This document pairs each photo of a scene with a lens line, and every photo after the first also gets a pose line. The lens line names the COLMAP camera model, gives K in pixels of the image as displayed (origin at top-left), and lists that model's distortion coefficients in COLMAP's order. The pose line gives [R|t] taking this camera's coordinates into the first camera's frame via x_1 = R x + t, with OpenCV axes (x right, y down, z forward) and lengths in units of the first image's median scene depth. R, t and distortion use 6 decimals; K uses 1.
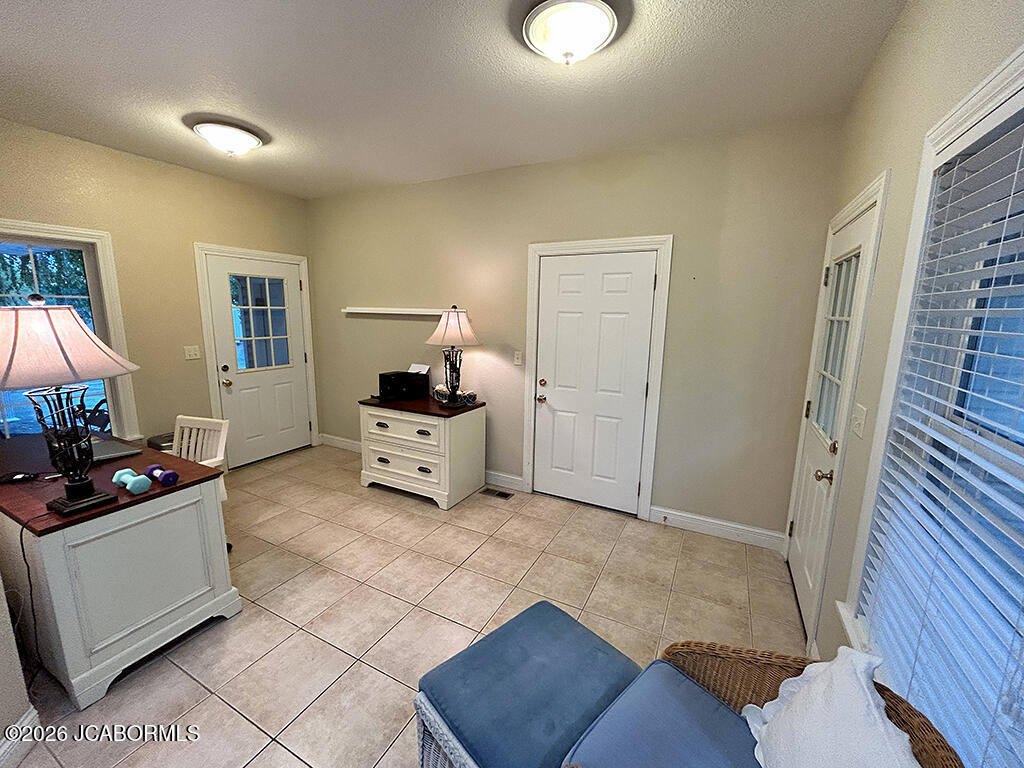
lens RADIAL K [[411.1, 0, 512.8], [0, 411.1, 400.4], [0, 0, 1]] dist [0.001064, -0.000001]
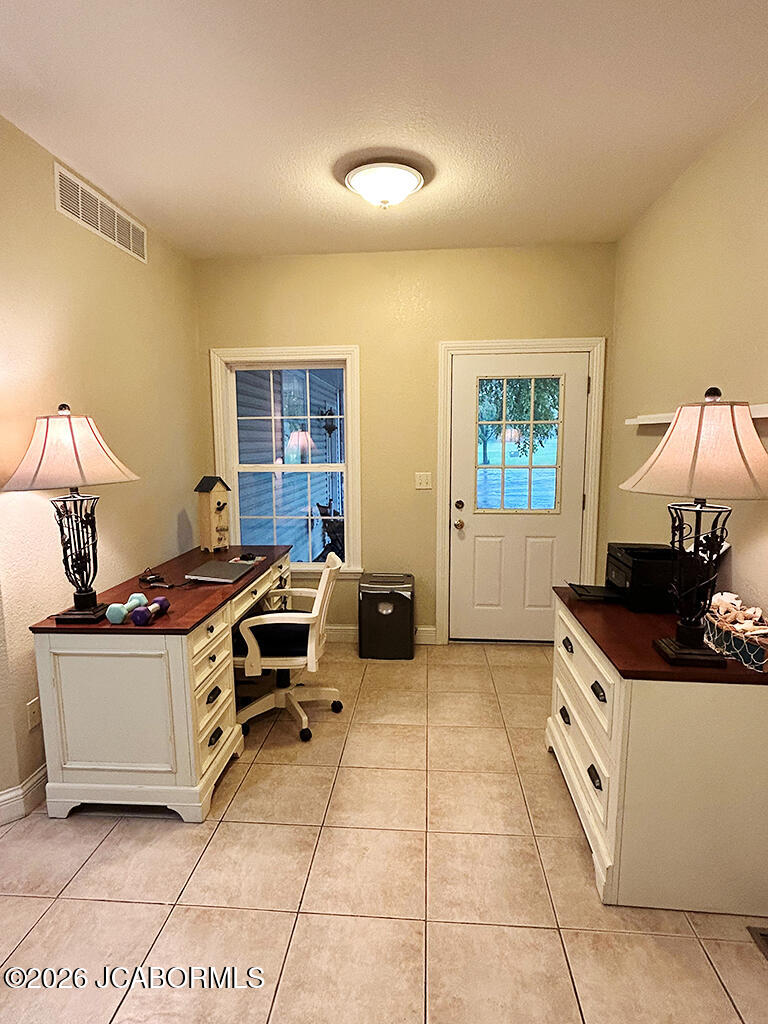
lens RADIAL K [[566.1, 0, 381.9], [0, 566.1, 518.8], [0, 0, 1]] dist [-0.000192, -0.000408]
pose [[0.383019, 0.111838, -0.916945, 0.230672], [-0.184473, 0.981909, 0.042705, -0.085926], [0.905133, 0.152795, 0.396721, 0.574367]]
